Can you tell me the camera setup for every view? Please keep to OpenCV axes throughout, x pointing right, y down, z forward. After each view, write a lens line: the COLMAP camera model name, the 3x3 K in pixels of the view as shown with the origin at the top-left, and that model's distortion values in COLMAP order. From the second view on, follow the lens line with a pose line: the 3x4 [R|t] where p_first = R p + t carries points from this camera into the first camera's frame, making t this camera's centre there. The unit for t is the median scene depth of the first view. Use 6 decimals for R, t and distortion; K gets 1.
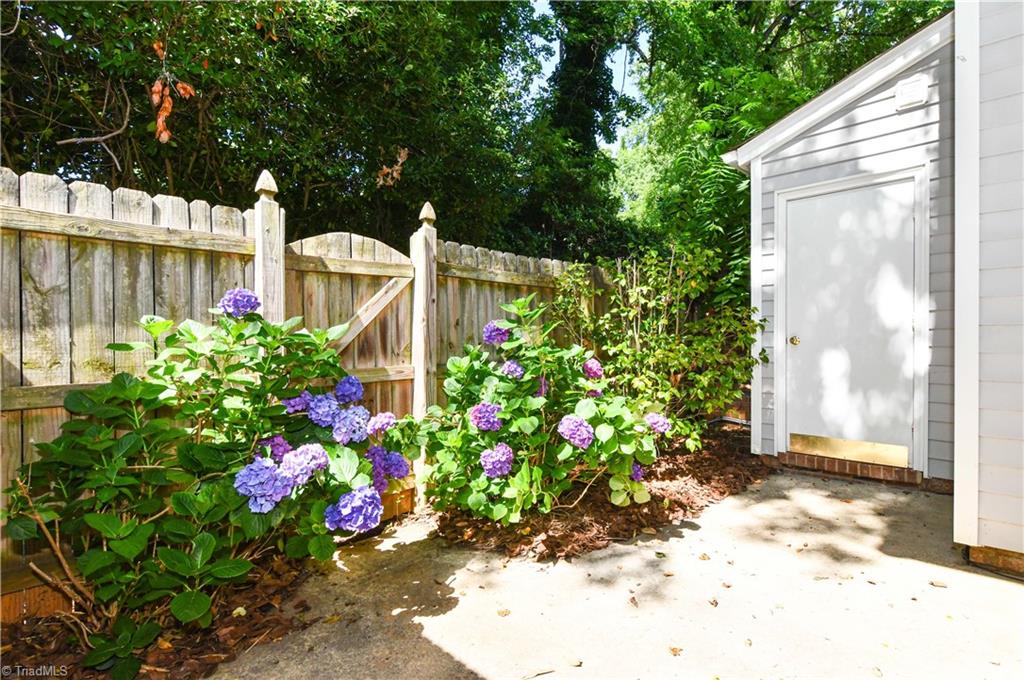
lens RADIAL K [[501.1, 0, 509.5], [0, 501.1, 342.4], [0, 0, 1]] dist [0.005222, -0.009098]
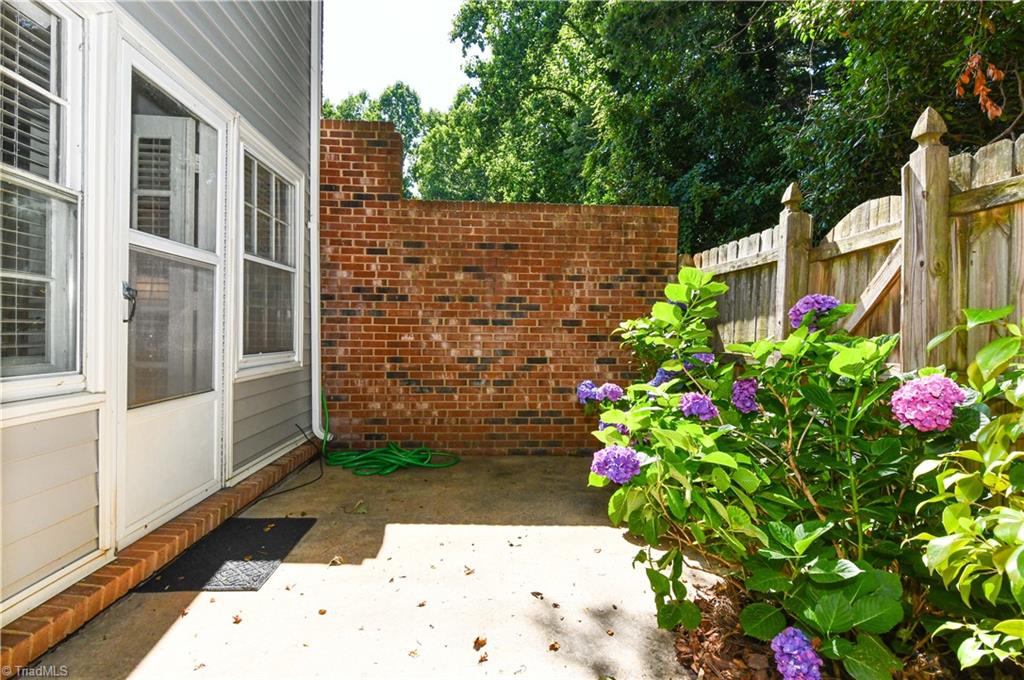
lens RADIAL K [[501.1, 0, 510.6], [0, 501.1, 336.2], [0, 0, 1]] dist [0.005222, -0.009098]
pose [[-0.656808, 0.004615, -0.754044, 0.746496], [-0.004756, 0.999936, 0.010262, 0.003315], [0.754043, 0.010326, -0.656744, 1.161120]]
